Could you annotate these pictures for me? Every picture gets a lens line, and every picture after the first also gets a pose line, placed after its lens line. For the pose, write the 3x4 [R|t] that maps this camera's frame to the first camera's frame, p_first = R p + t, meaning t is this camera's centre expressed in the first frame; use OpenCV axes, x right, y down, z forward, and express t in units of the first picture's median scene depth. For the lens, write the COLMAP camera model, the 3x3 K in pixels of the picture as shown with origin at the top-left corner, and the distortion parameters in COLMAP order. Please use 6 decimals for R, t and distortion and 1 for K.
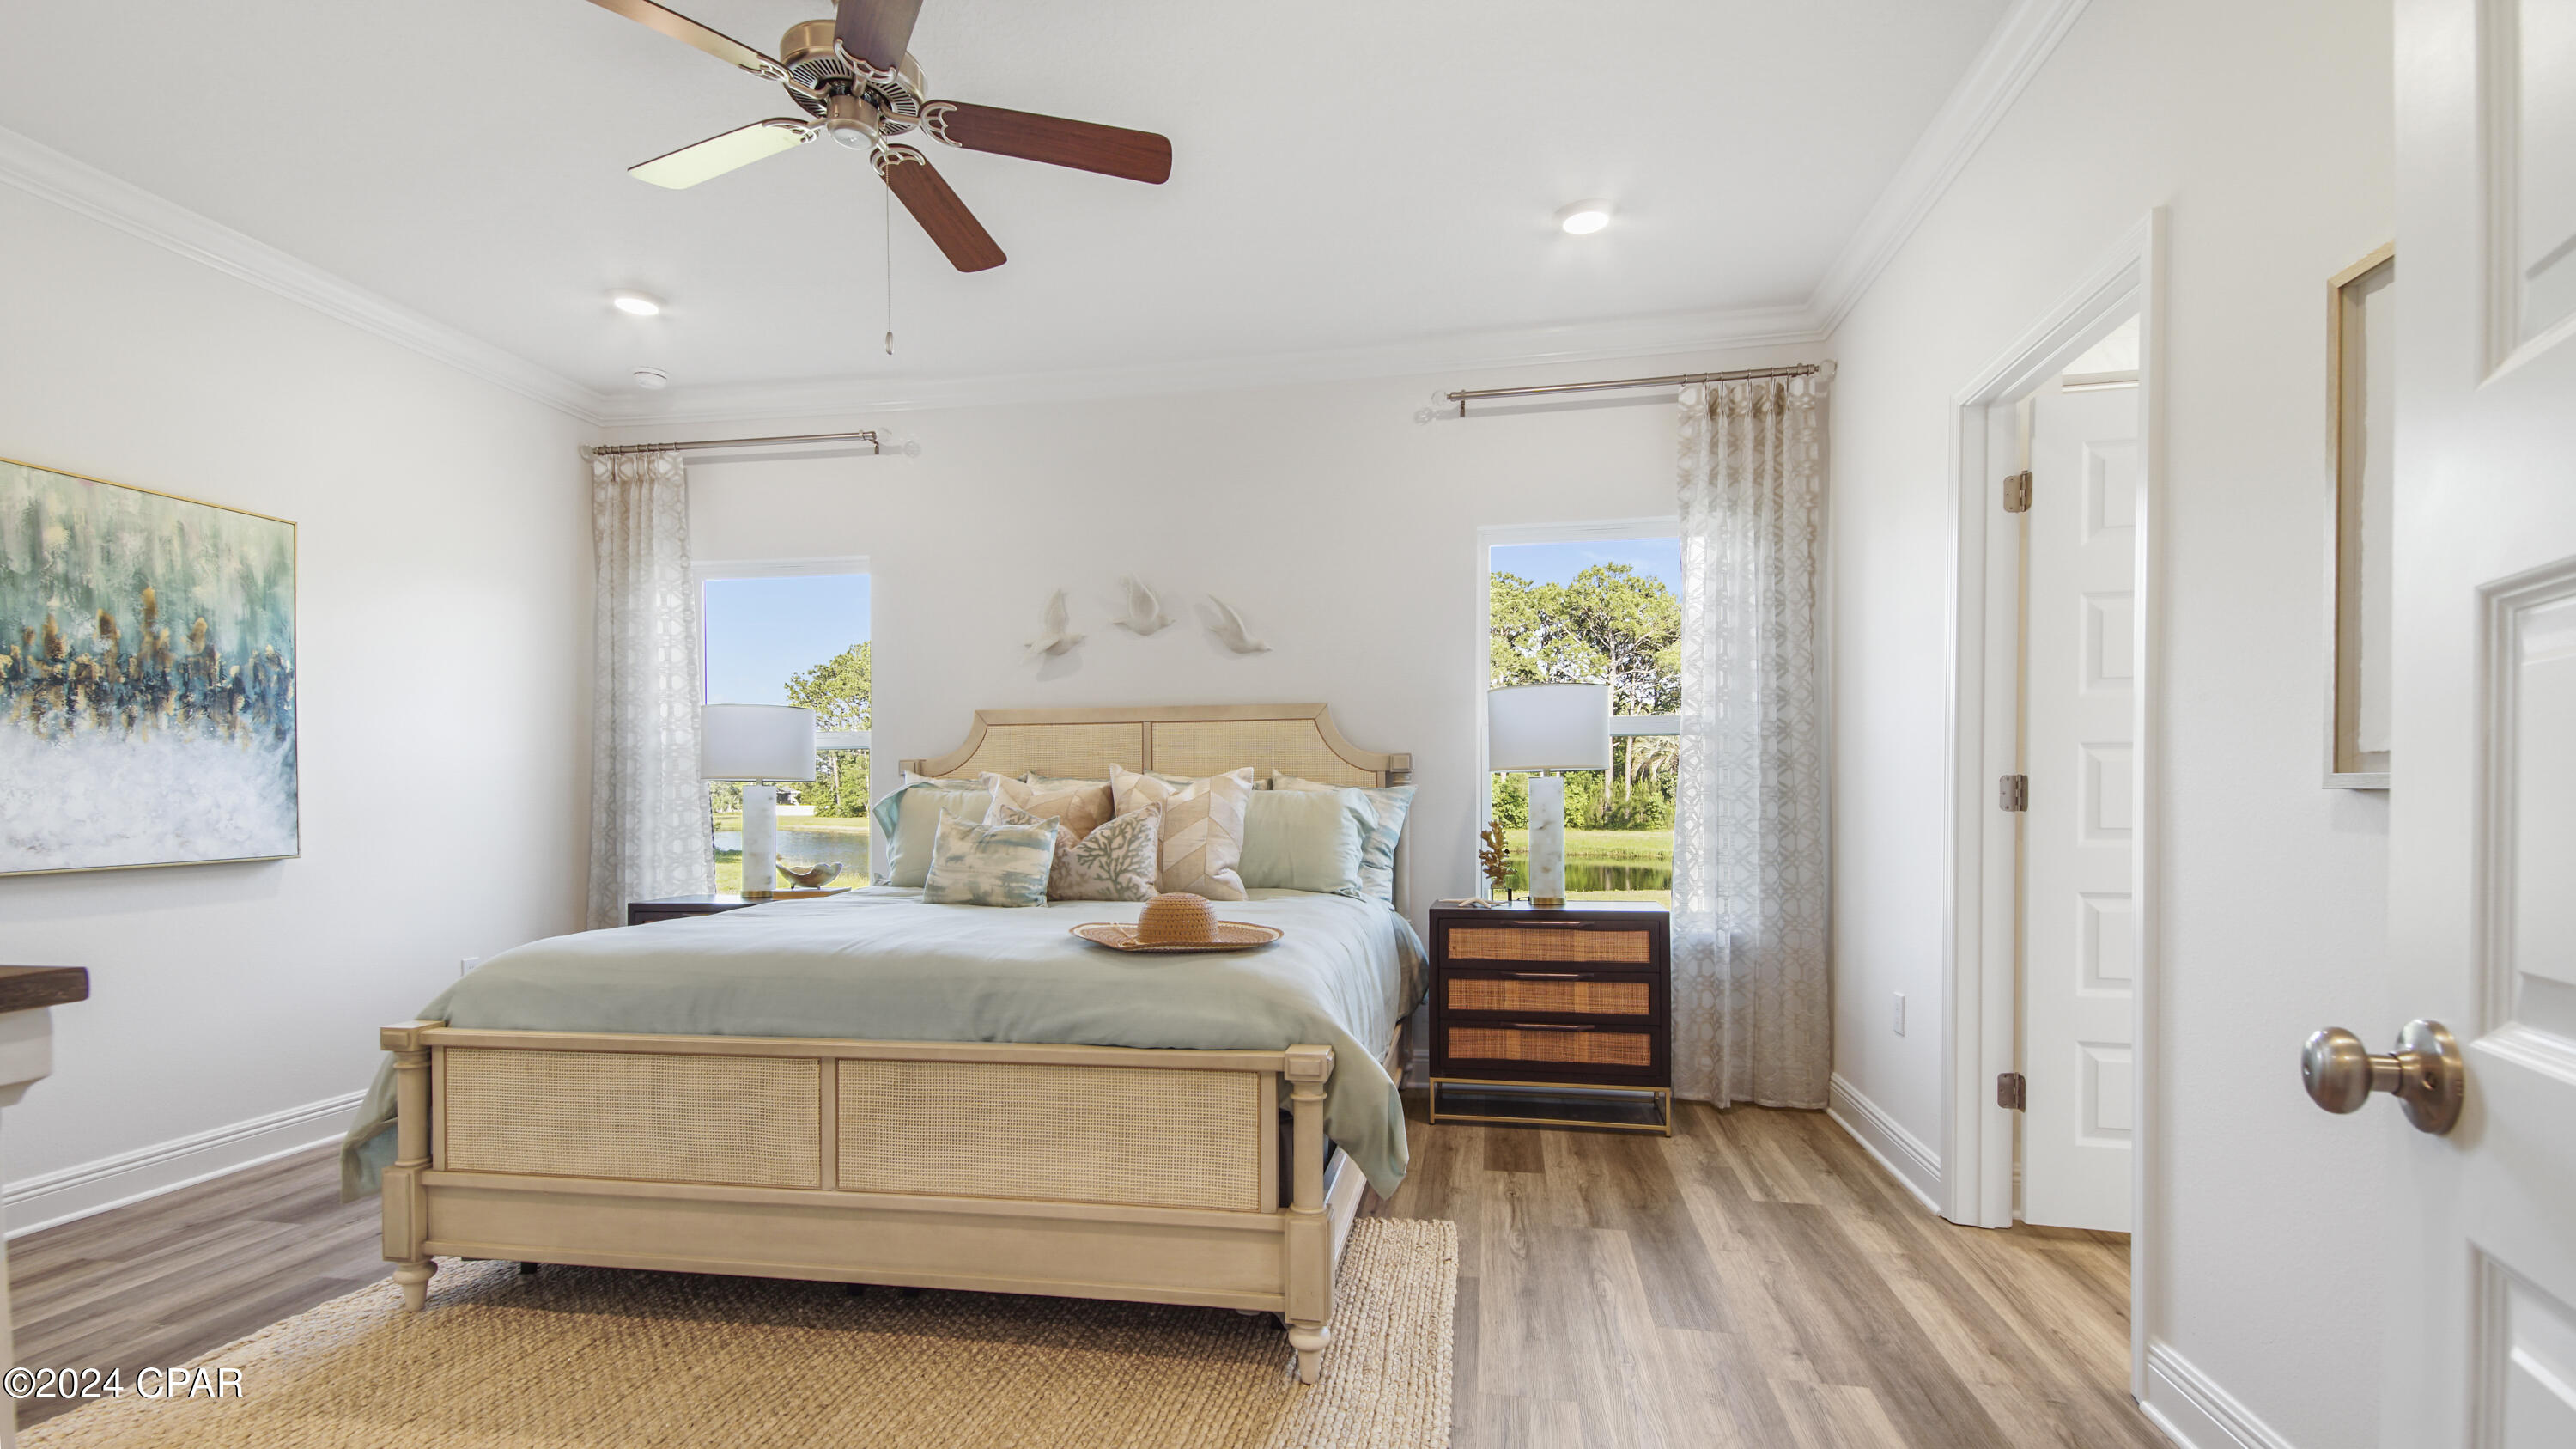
lens RADIAL K [[1188.0, 0, 1290.2], [0, 1188.0, 786.7], [0, 0, 1]] dist [-0.000258, -0.000293]
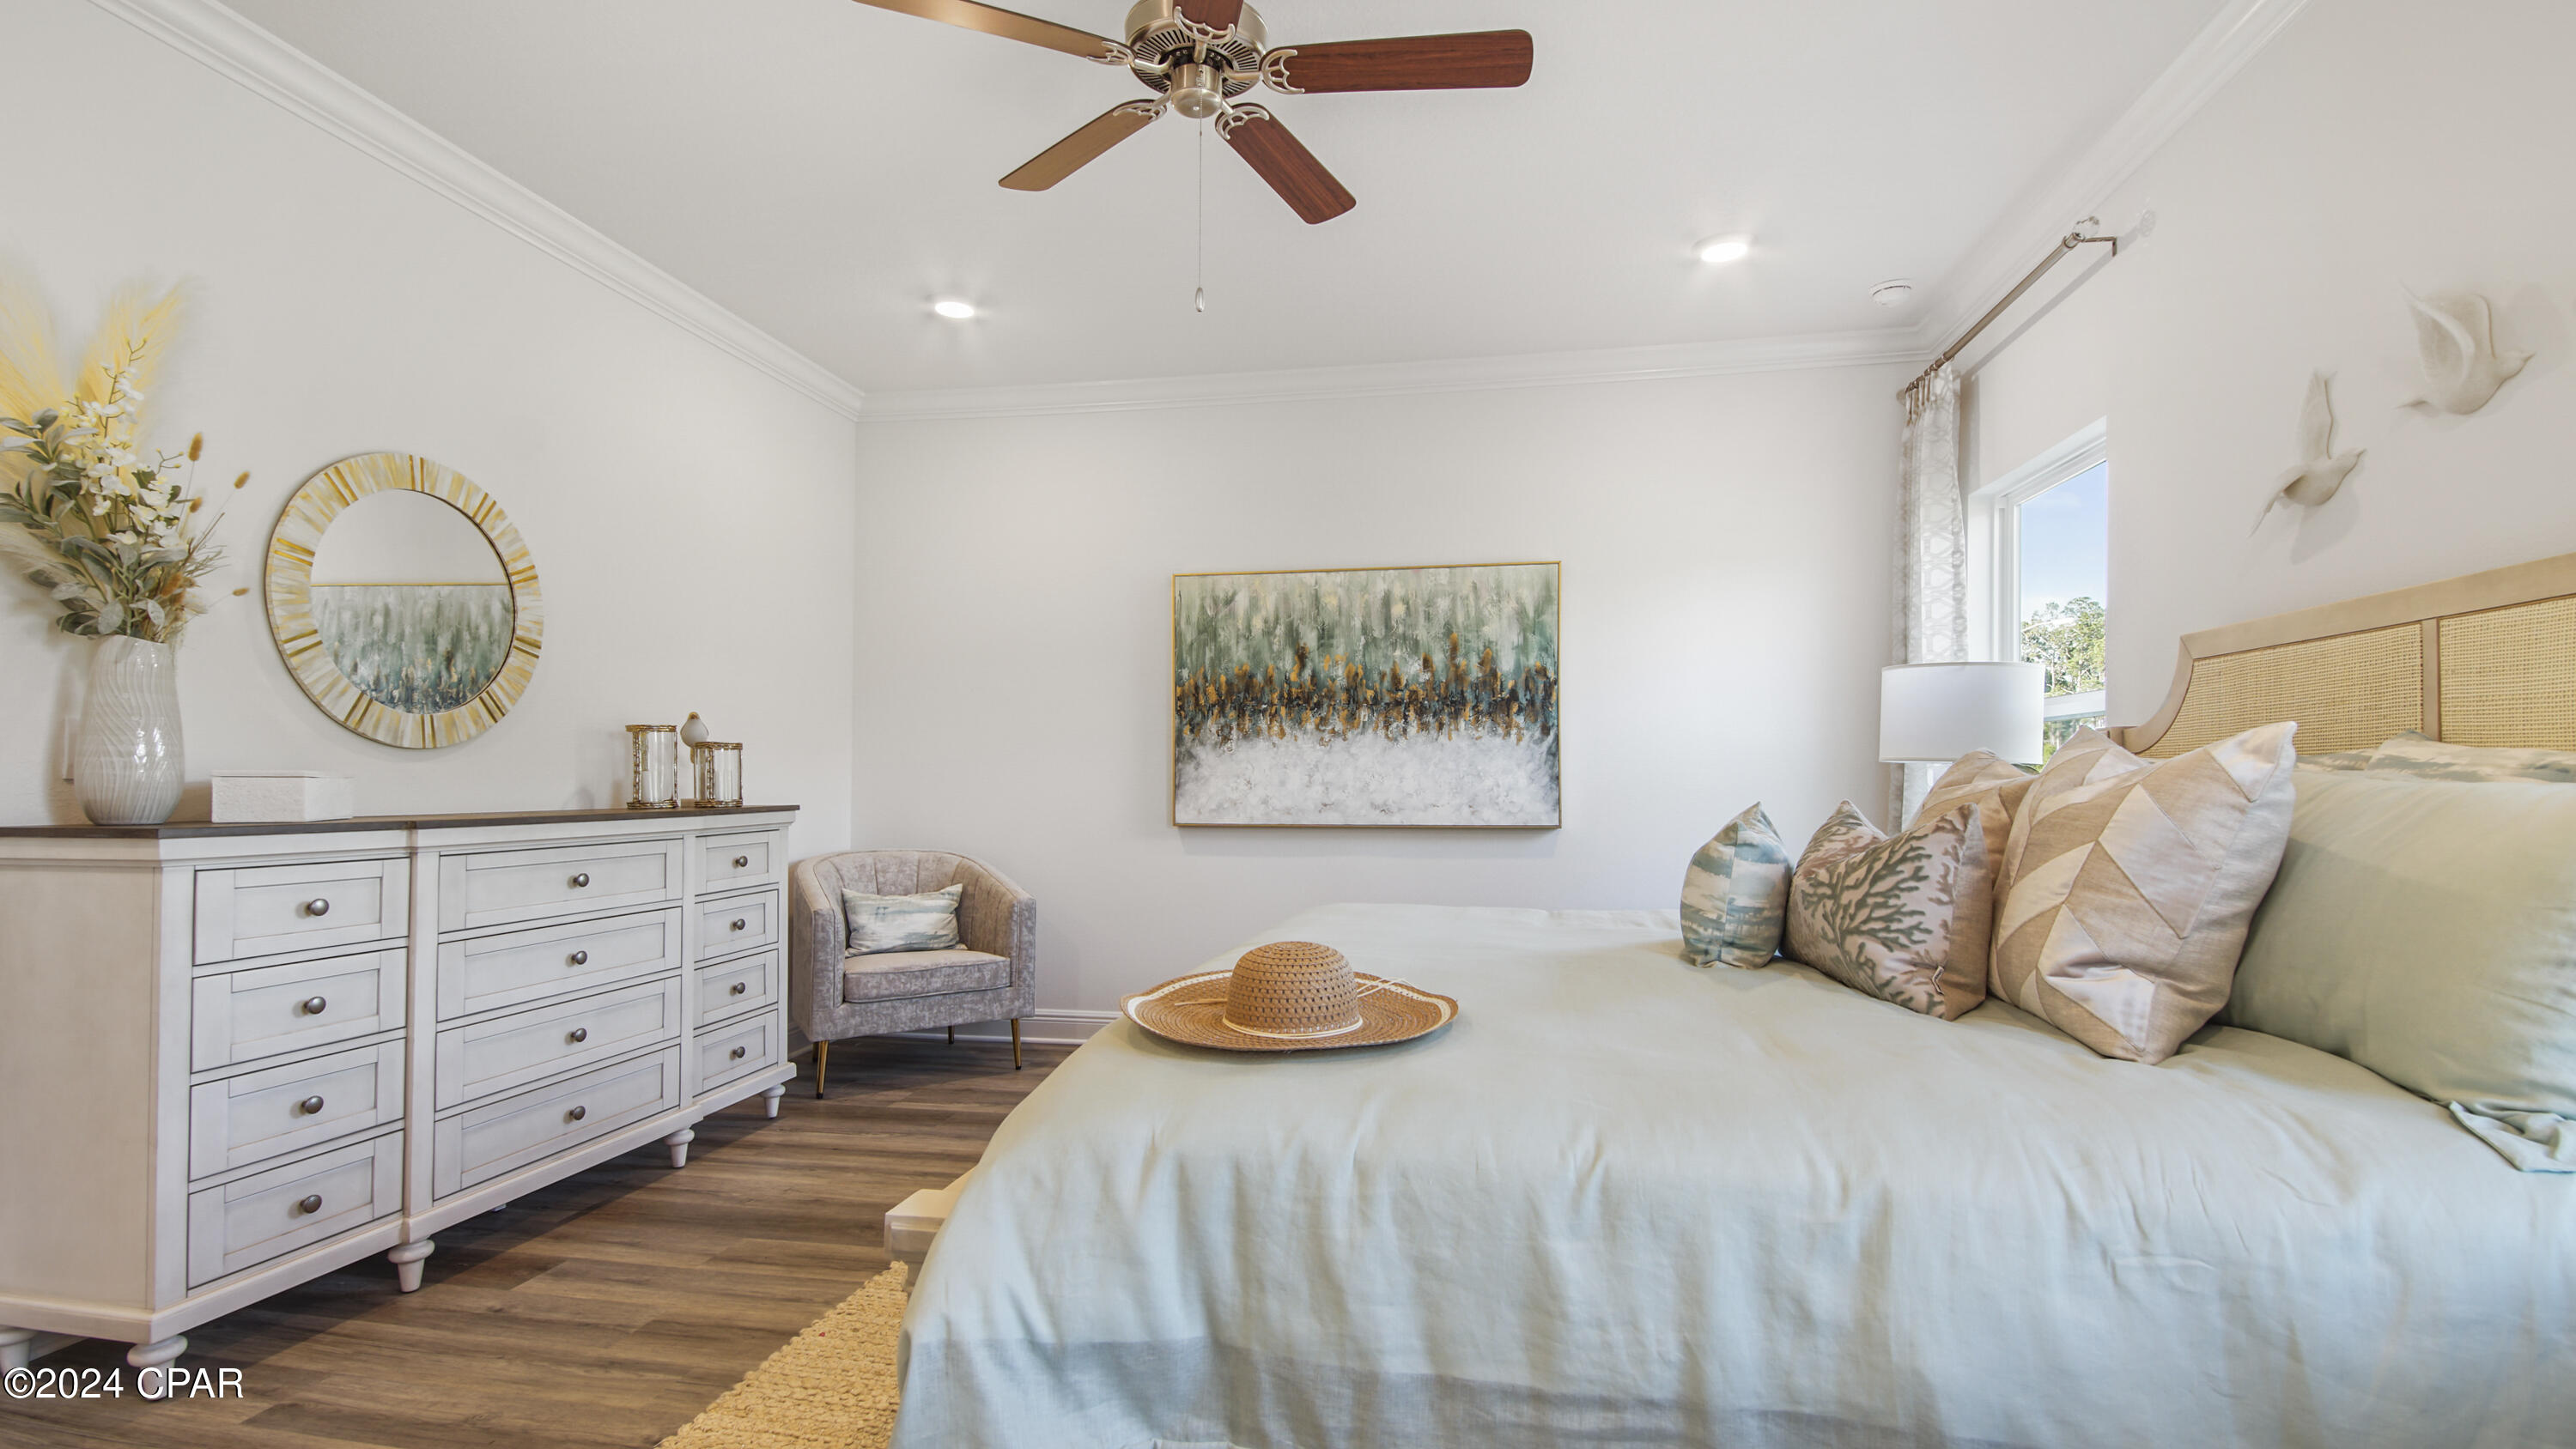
lens RADIAL K [[1132.7, 0, 1288.0], [0, 1132.7, 724.5], [0, 0, 1]] dist [0.000999, 0.000112]
pose [[-0.022573, -0.041522, -0.998883, 0.394685], [0.002232, 0.999133, -0.041583, -0.000371], [0.999743, -0.003168, -0.022461, 0.806011]]
